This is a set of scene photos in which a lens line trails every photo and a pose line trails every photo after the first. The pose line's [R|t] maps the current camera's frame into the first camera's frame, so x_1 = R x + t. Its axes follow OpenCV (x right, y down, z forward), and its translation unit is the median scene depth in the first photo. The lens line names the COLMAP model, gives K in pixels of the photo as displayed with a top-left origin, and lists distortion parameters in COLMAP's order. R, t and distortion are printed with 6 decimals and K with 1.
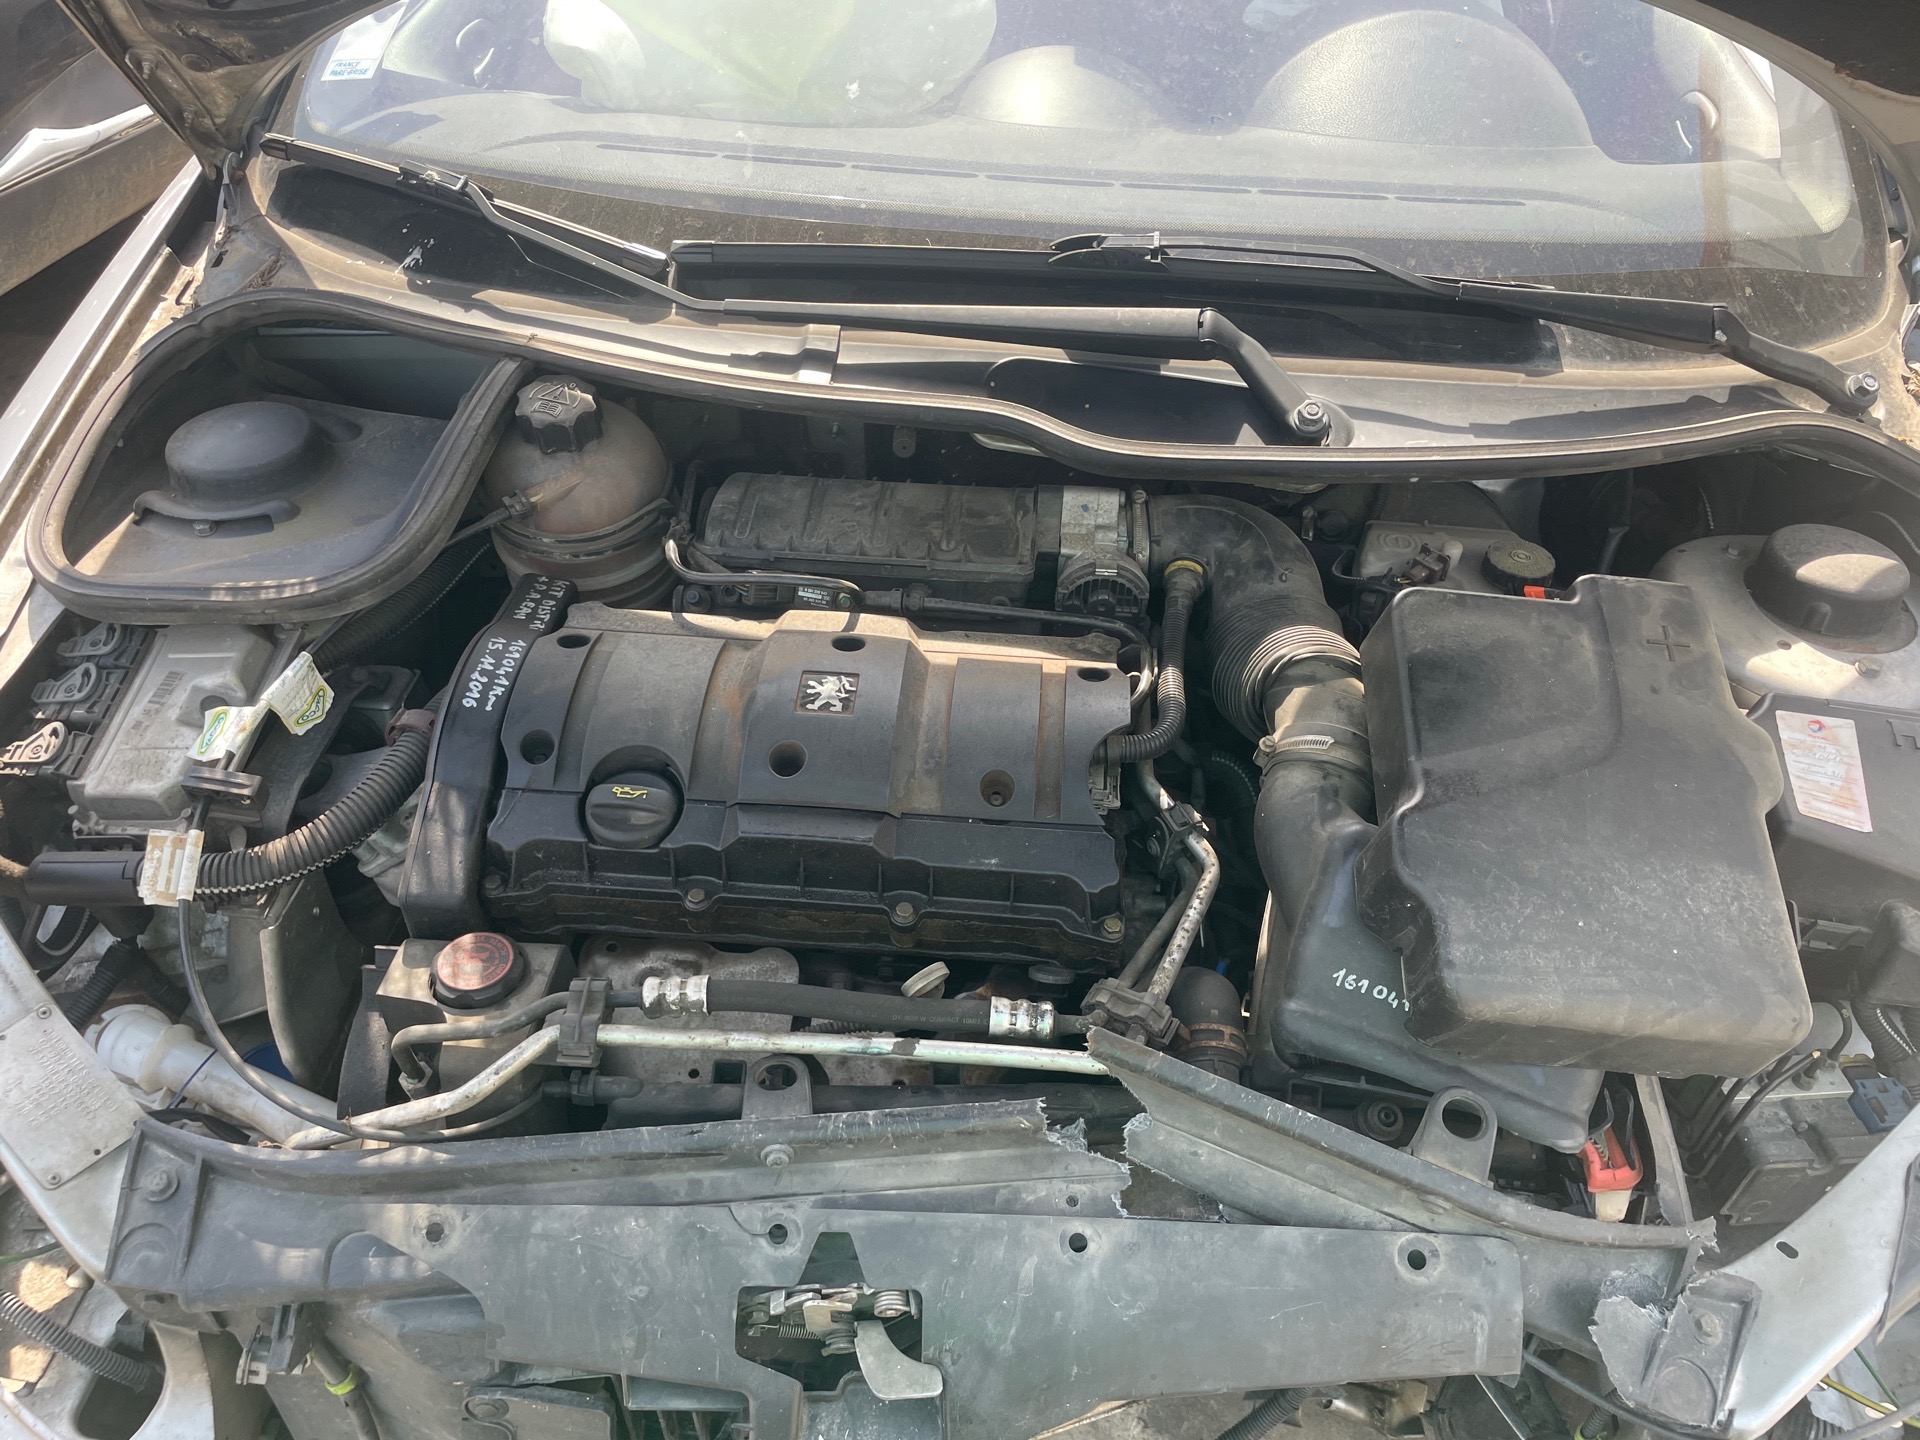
lens RADIAL K [[1459.9, 0, 954.2], [0, 1459.9, 732.2], [0, 0, 1]] dist [0.084181, -0.112045]
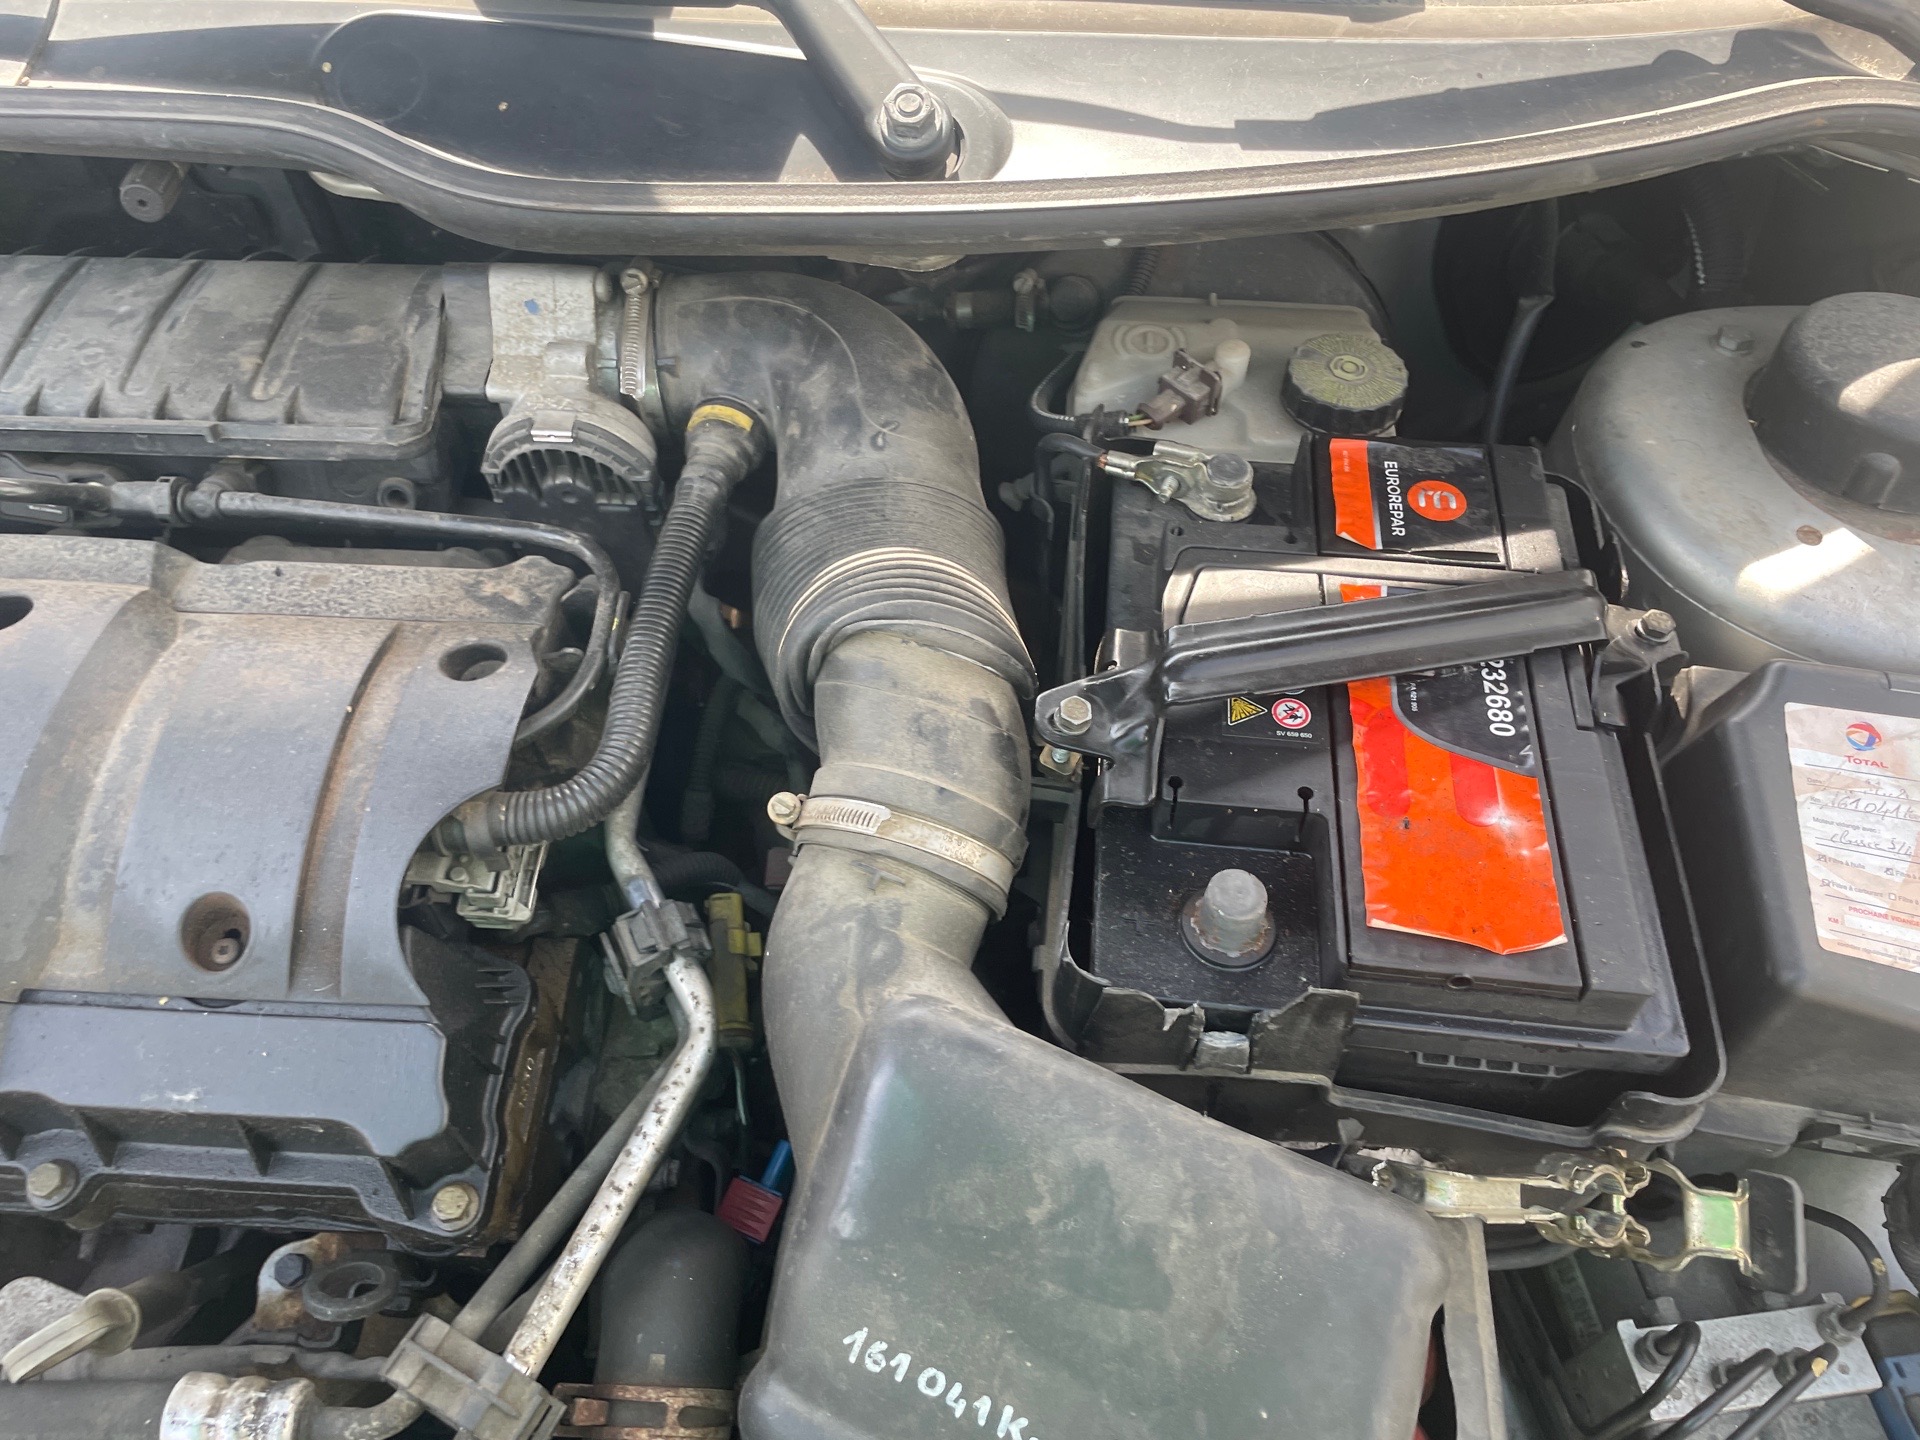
lens RADIAL K [[1414.0, 0, 975.4], [0, 1414.0, 680.0], [0, 0, 1]] dist [0.101726, -0.144776]
pose [[0.999438, -0.032773, -0.007056, 0.255228], [0.033495, 0.984866, 0.170051, -0.104252], [0.001376, -0.170192, 0.985410, 0.468297]]
